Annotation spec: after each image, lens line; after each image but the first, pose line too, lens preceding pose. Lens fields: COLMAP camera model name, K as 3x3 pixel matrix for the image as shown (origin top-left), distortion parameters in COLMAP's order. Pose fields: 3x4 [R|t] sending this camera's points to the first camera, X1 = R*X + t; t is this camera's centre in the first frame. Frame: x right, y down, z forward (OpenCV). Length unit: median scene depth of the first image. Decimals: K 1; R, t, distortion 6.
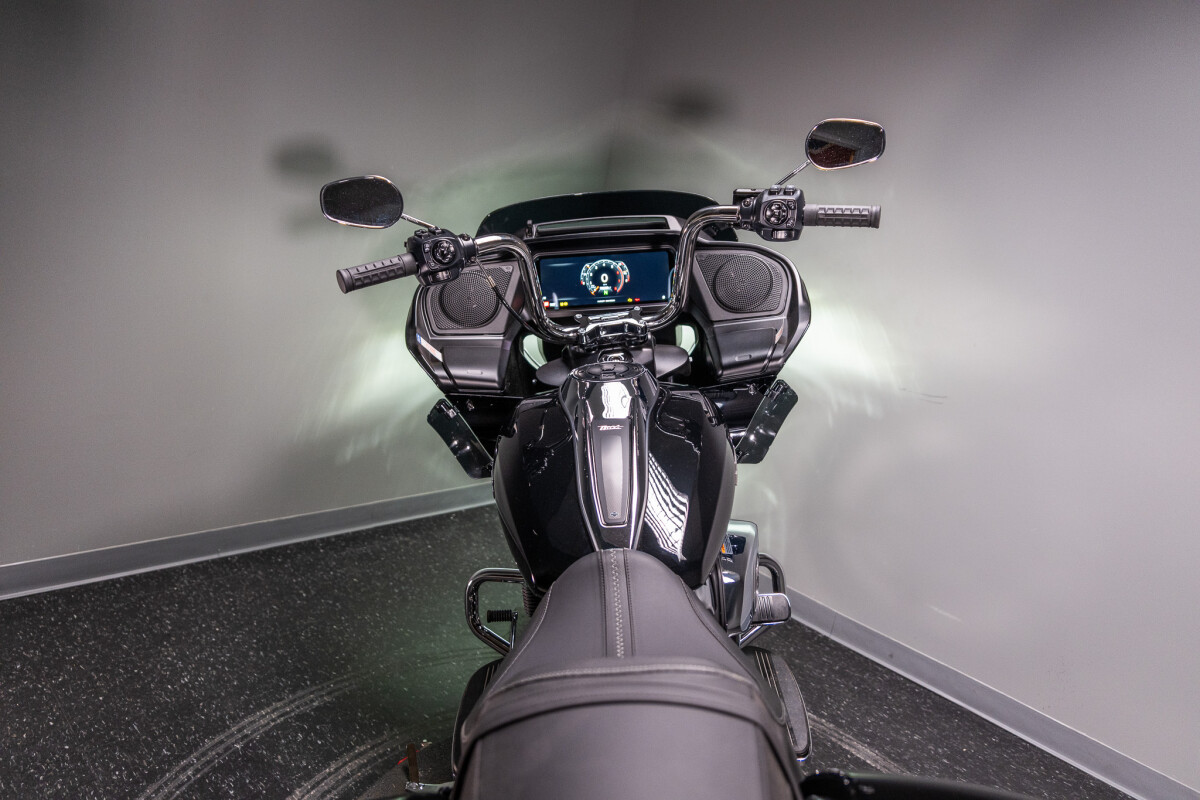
lens RADIAL K [[782.7, 0, 601.8], [0, 782.7, 386.5], [0, 0, 1]] dist [0.006587, -0.005658]
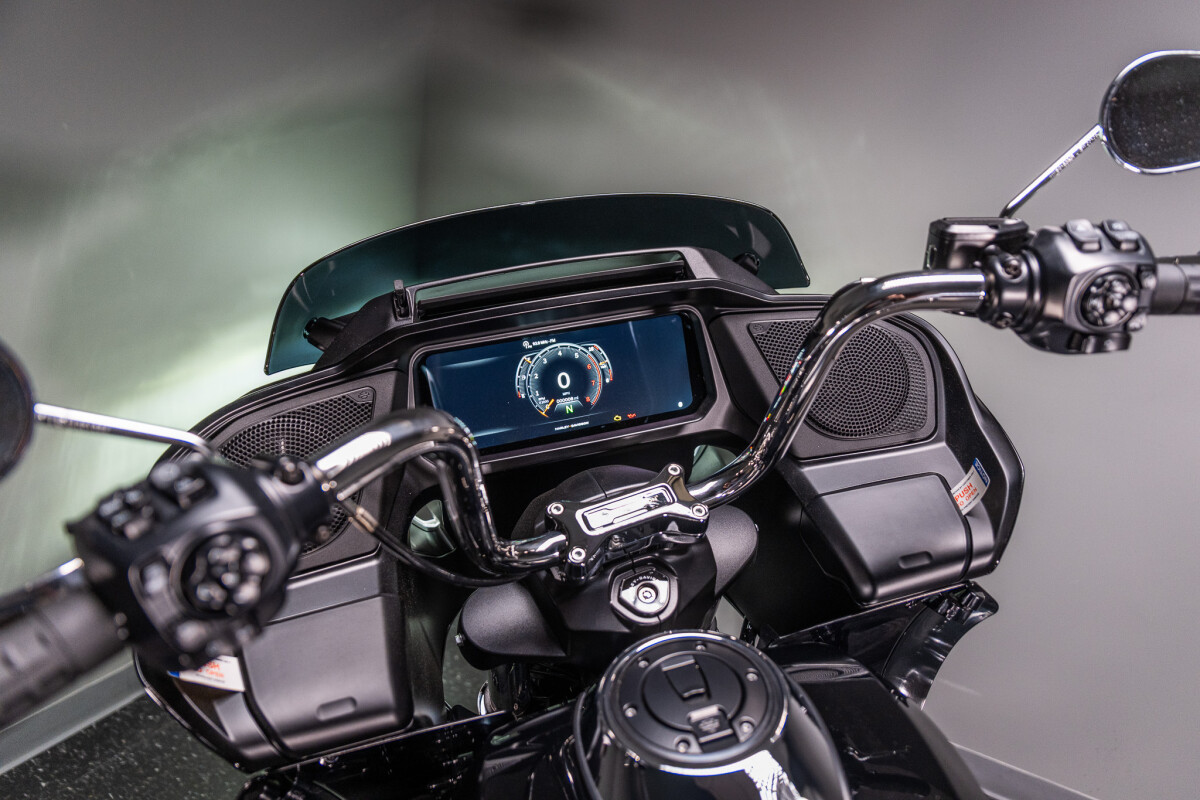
lens RADIAL K [[782.7, 0, 601.8], [0, 782.7, 386.5], [0, 0, 1]] dist [0.006587, -0.005658]
pose [[0.957947, -0.123563, 0.258977, -0.101541], [0.097927, 0.989128, 0.109706, -0.186522], [-0.269717, -0.079732, 0.959633, 0.521105]]
